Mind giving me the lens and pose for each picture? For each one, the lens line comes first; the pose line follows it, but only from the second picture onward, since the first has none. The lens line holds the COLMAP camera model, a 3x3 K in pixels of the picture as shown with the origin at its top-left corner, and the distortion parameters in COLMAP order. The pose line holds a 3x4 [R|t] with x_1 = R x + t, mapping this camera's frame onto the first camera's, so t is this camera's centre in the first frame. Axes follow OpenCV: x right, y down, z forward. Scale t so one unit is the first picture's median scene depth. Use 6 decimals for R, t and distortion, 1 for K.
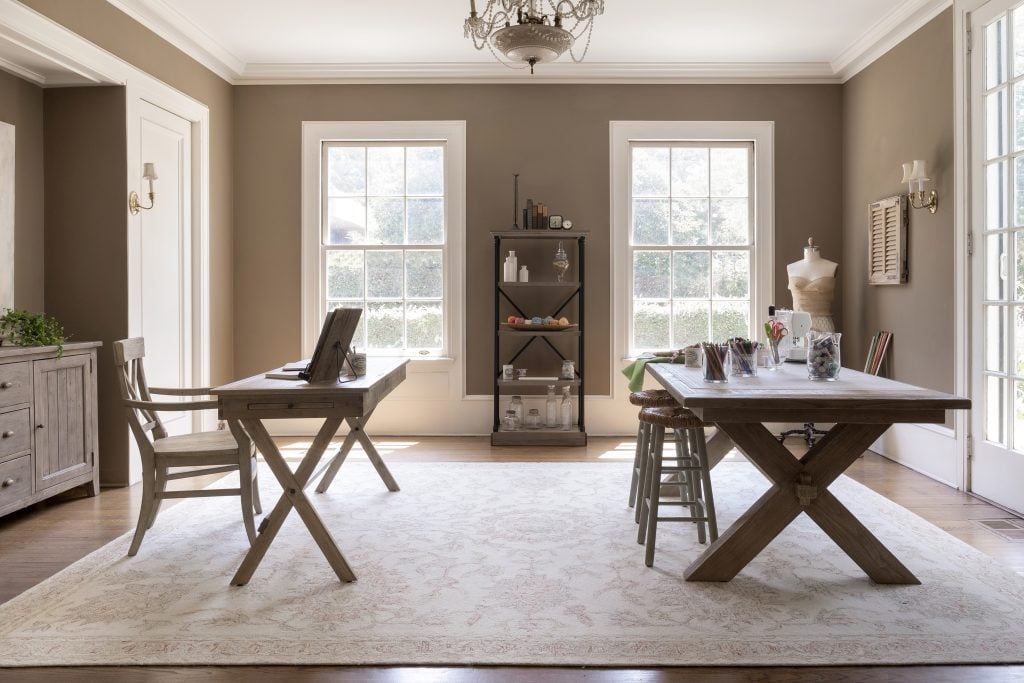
lens RADIAL K [[747.3, 0, 512.0], [0, 747.3, 341.5], [0, 0, 1]] dist [-0.002540, -0.002347]
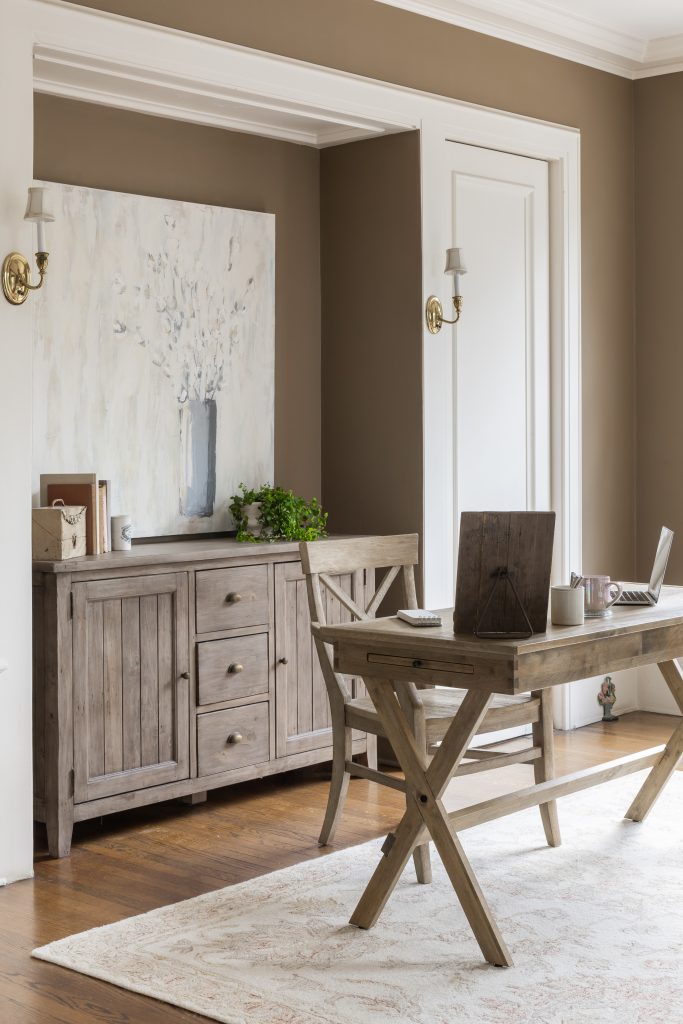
lens RADIAL K [[1568.9, 0, 341.5], [0, 1568.9, 512.0], [0, 0, 1]] dist [-0.008898, 0.110102]
pose [[0.769918, 0.027395, -0.637554, 0.289106], [-0.028961, 0.999549, 0.007976, -0.031438], [0.637485, 0.012323, 0.770364, -0.054268]]
